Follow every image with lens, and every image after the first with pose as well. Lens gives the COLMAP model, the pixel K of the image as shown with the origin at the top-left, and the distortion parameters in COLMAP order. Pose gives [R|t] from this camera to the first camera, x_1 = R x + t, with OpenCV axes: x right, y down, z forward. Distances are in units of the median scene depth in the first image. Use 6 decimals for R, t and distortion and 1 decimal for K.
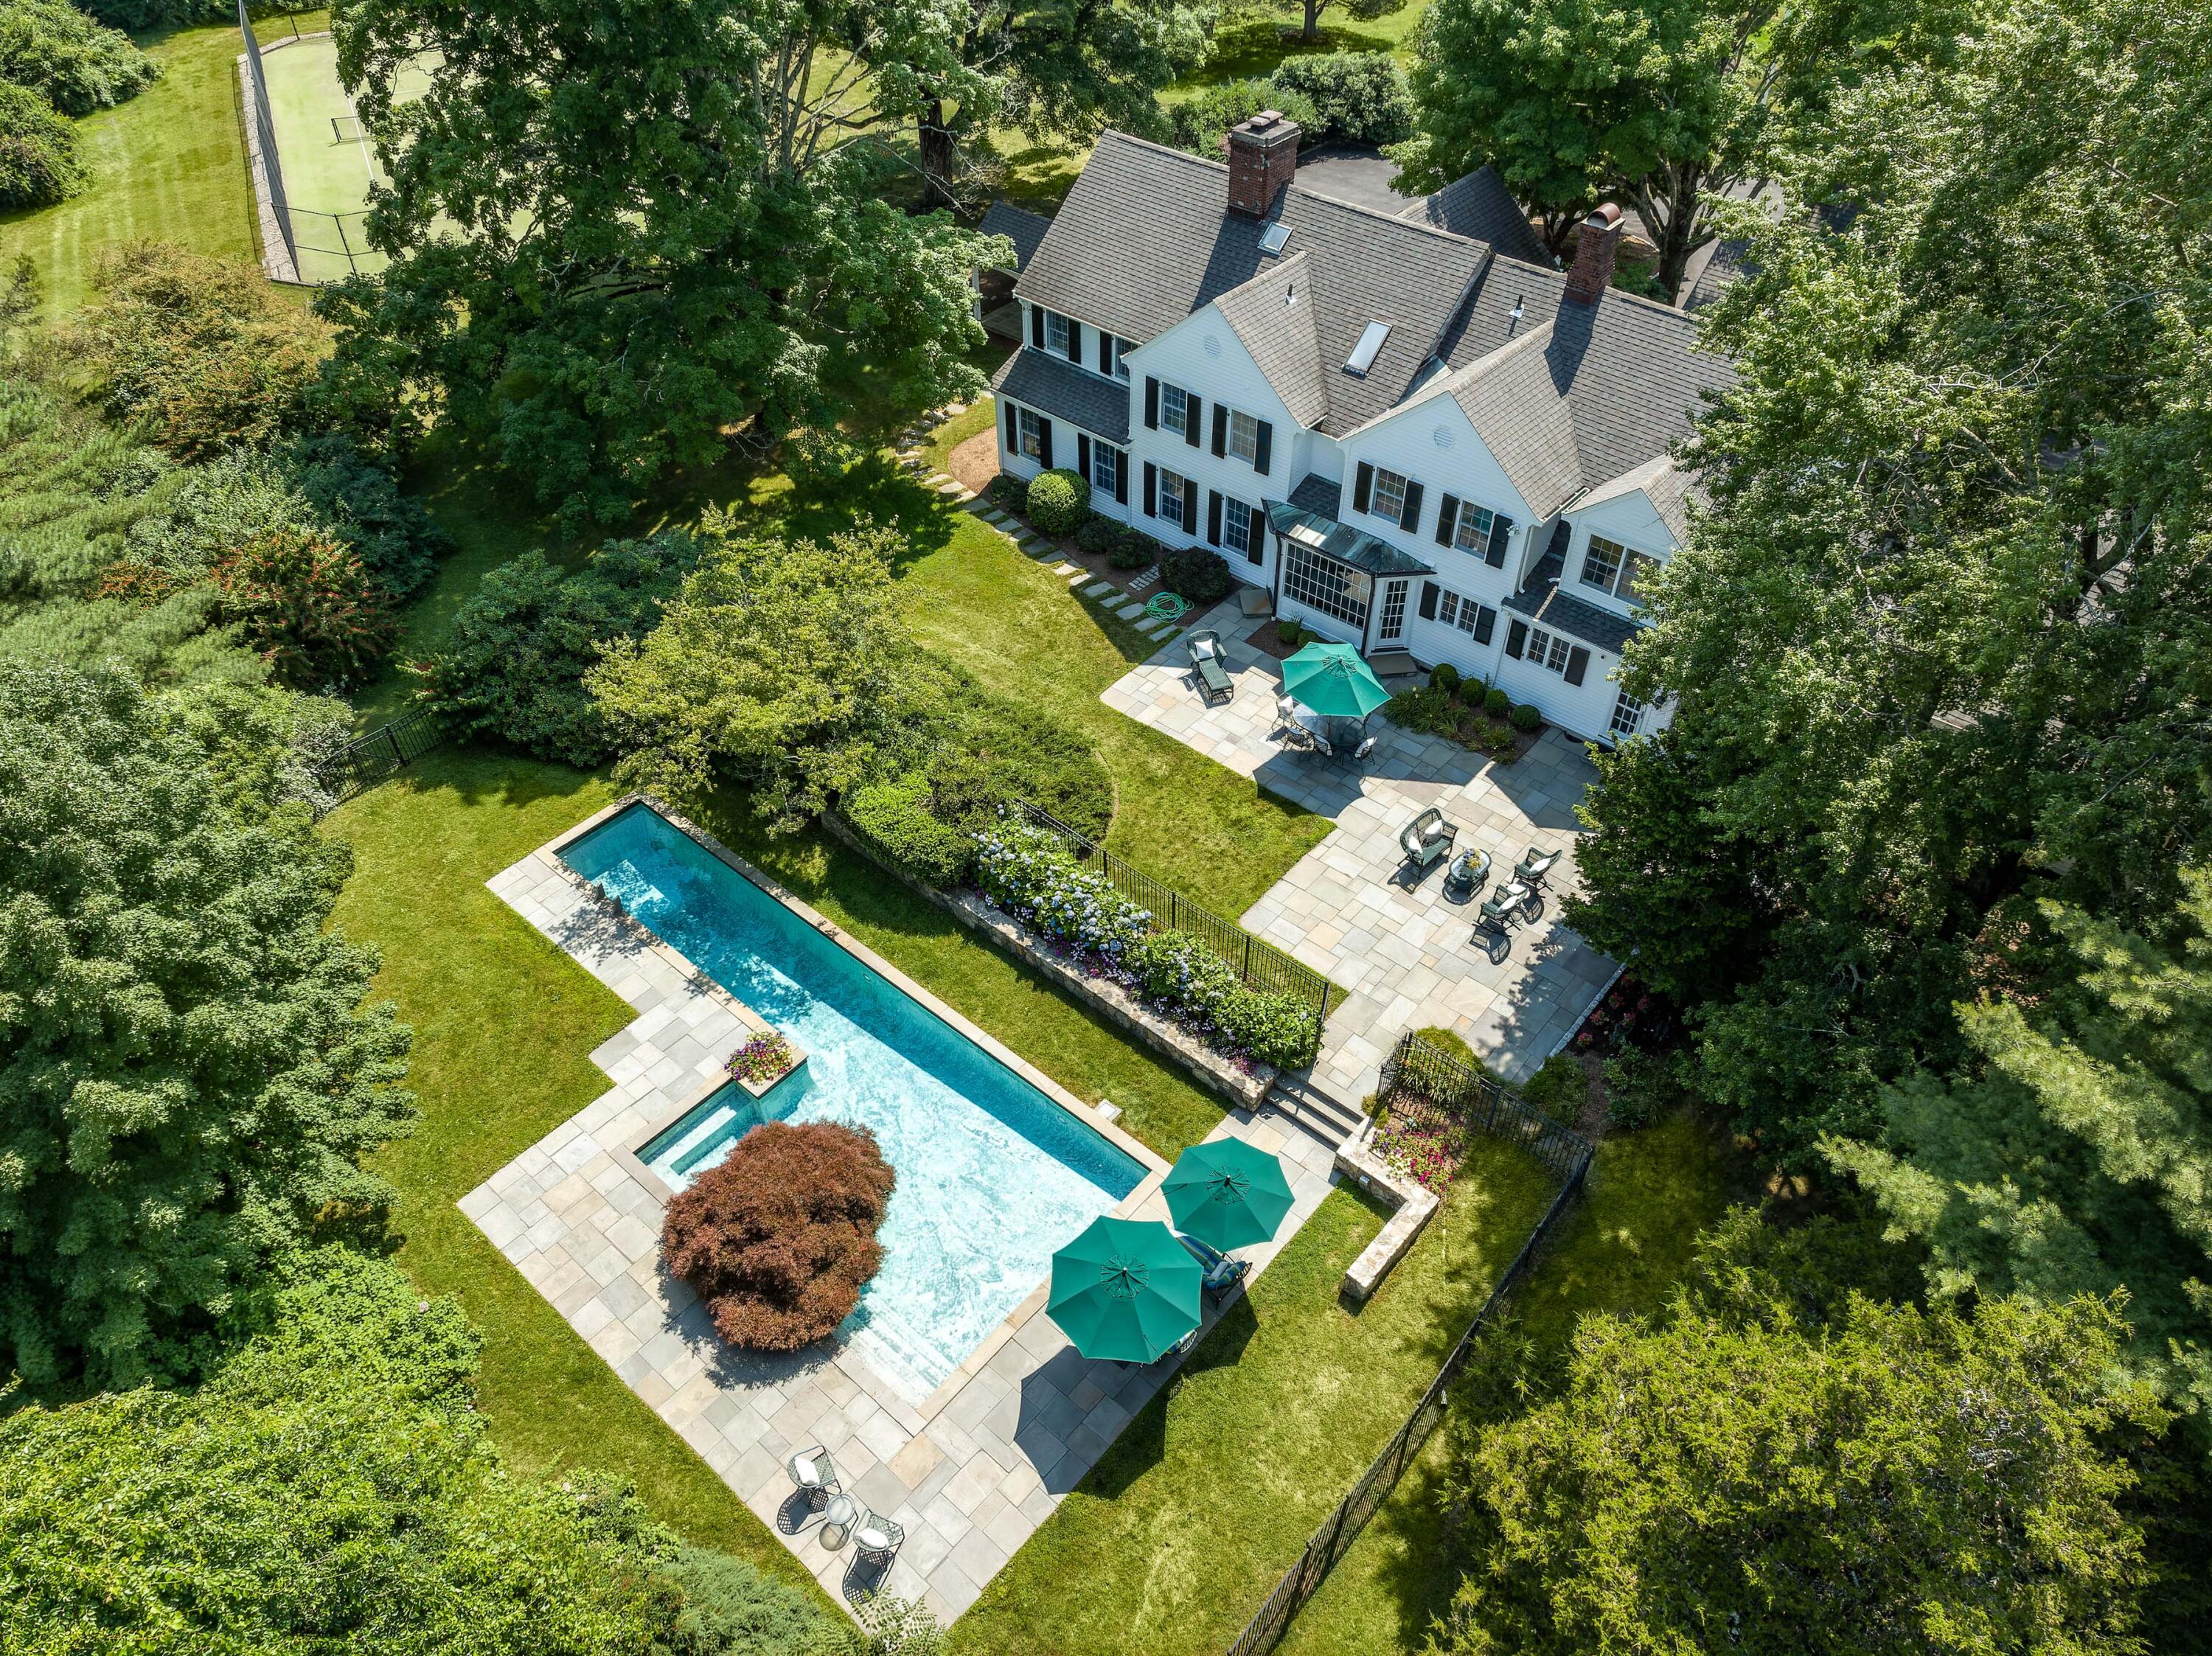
lens RADIAL K [[1519.7, 0, 1106.5], [0, 1519.7, 823.7], [0, 0, 1]] dist [-0.002852, 0.004073]
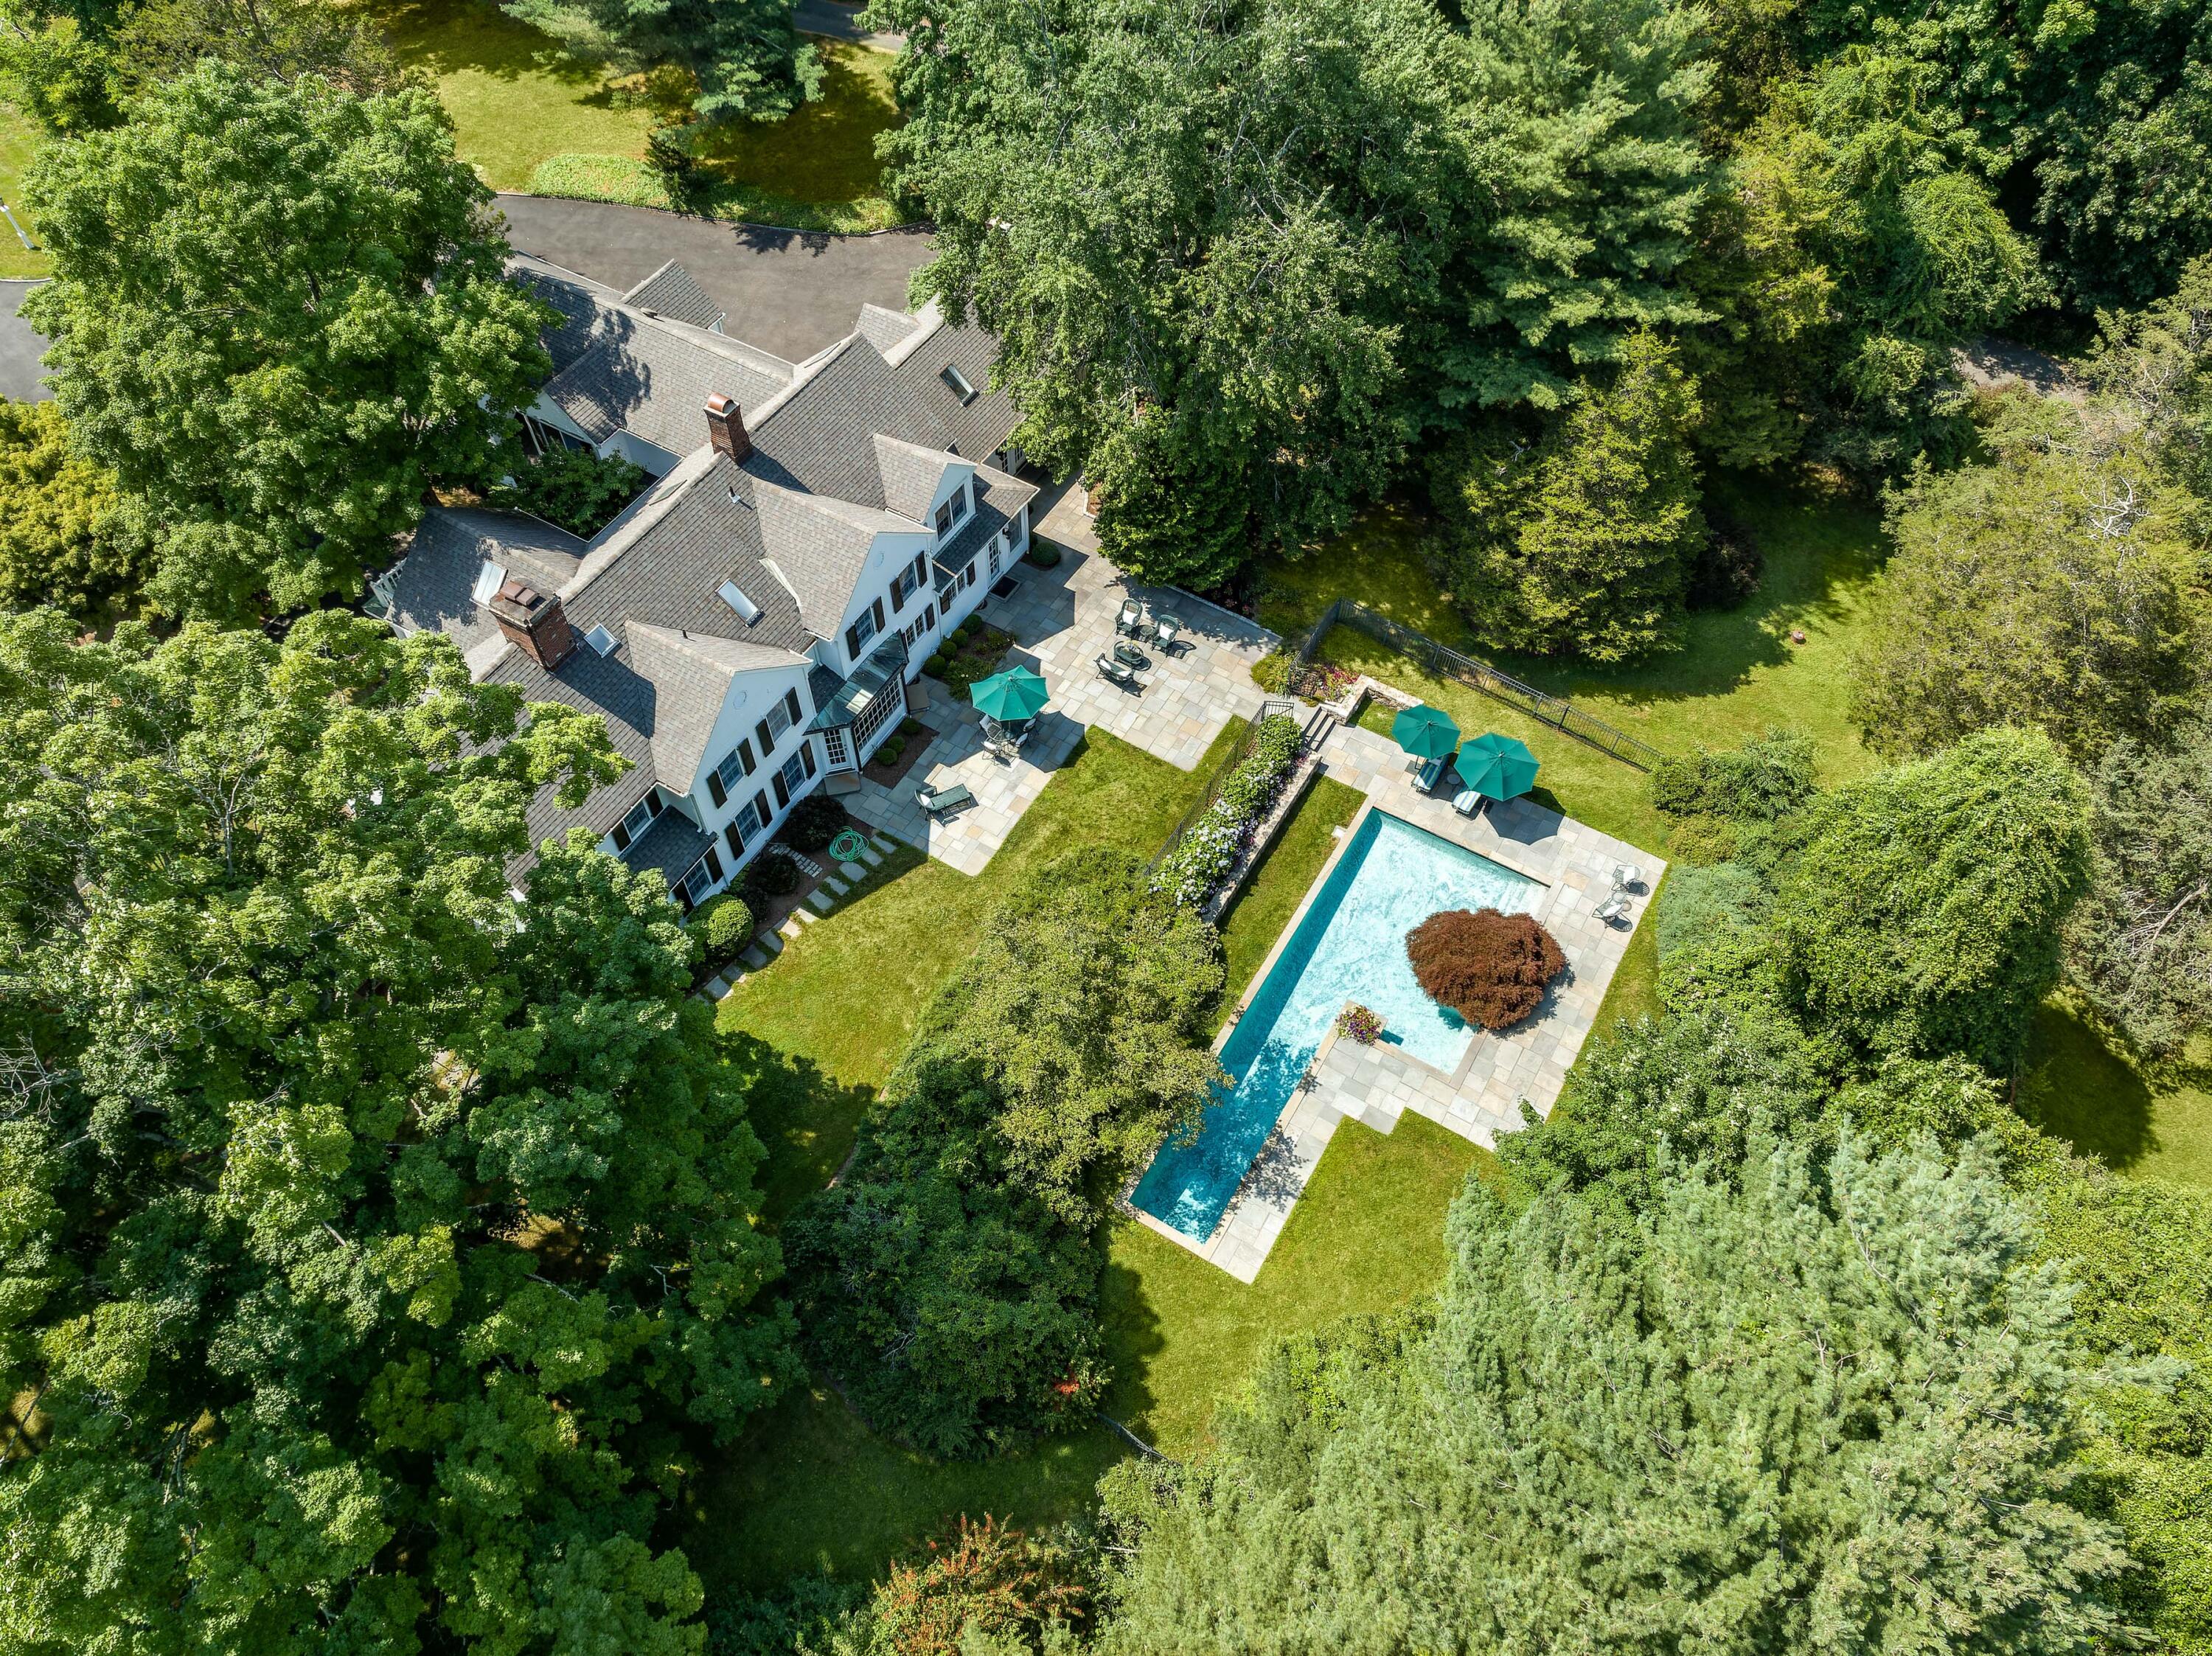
lens RADIAL K [[1519.7, 0, 1102.5], [0, 1519.7, 824.4], [0, 0, 1]] dist [-0.002852, 0.004073]
pose [[-0.171950, -0.796493, 0.579683, -0.762828], [0.674169, 0.333917, 0.658783, -0.907182], [-0.718282, 0.504082, 0.479554, 0.320501]]
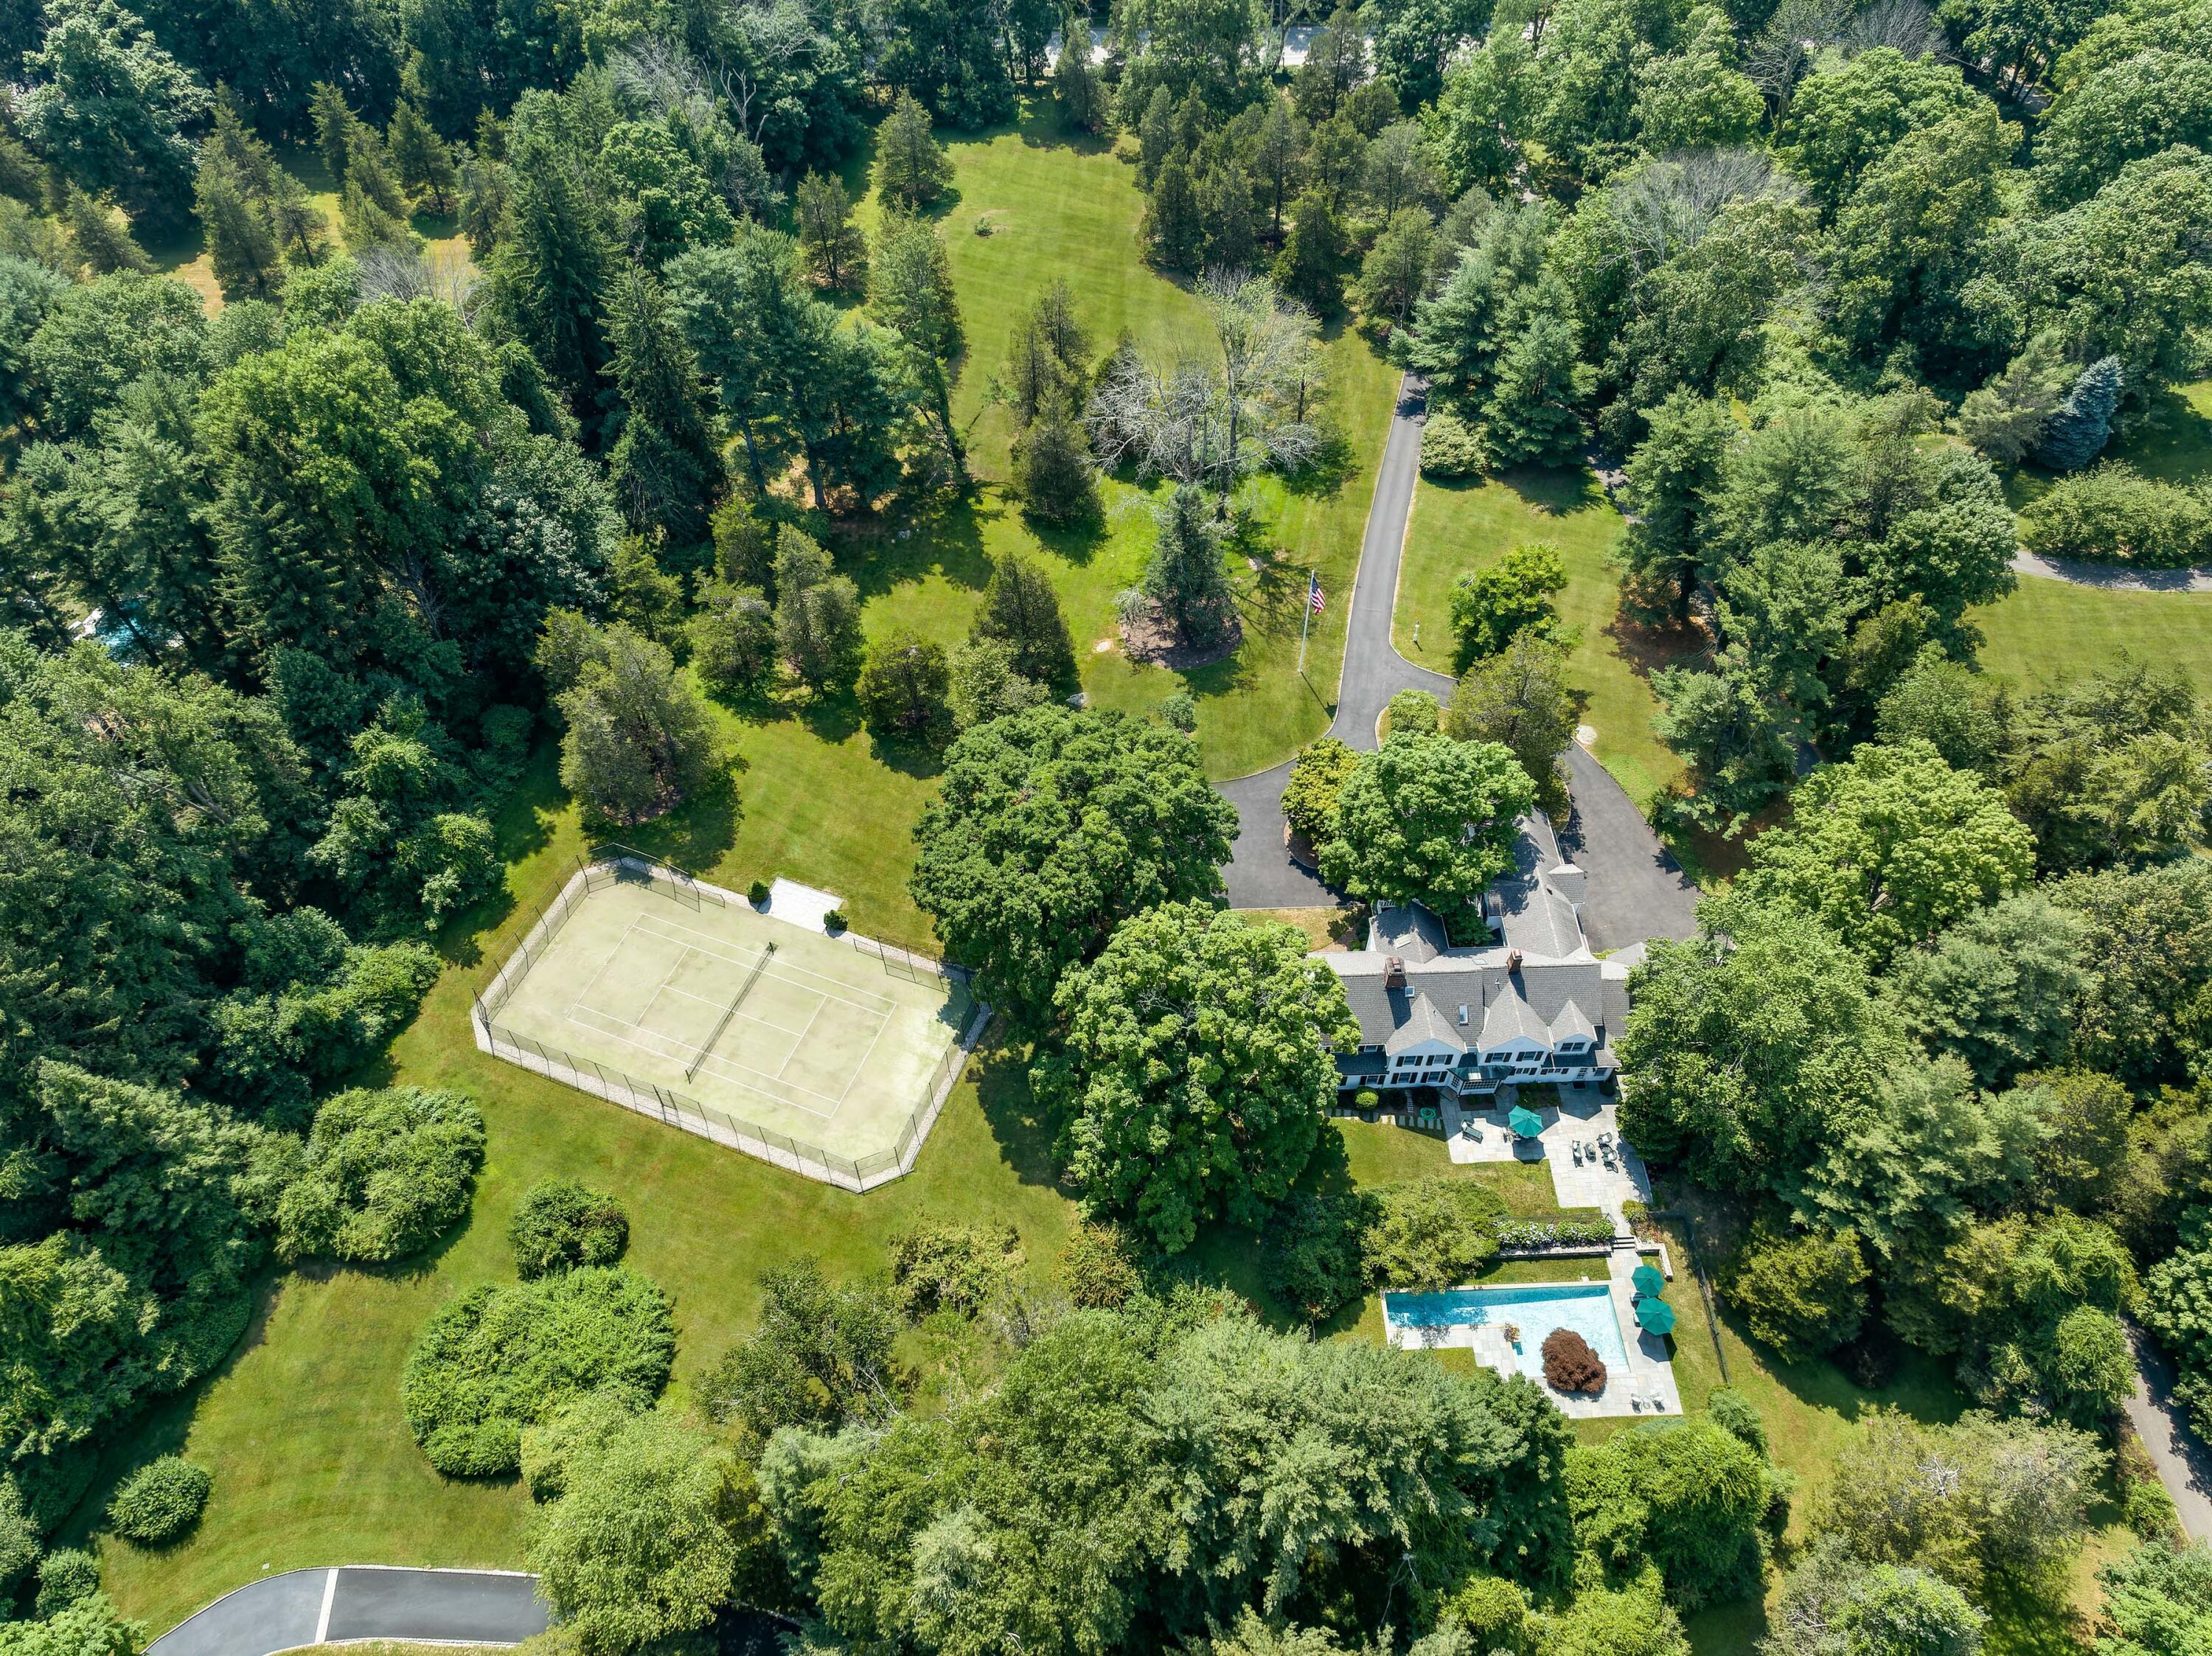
lens RADIAL K [[1519.7, 0, 1099.8], [0, 1519.7, 827.9], [0, 0, 1]] dist [-0.002852, 0.004073]
pose [[0.729129, -0.535703, 0.425902, -1.516481], [0.465500, 0.844392, 0.265165, -1.859186], [-0.501678, 0.004918, 0.865040, -1.307783]]
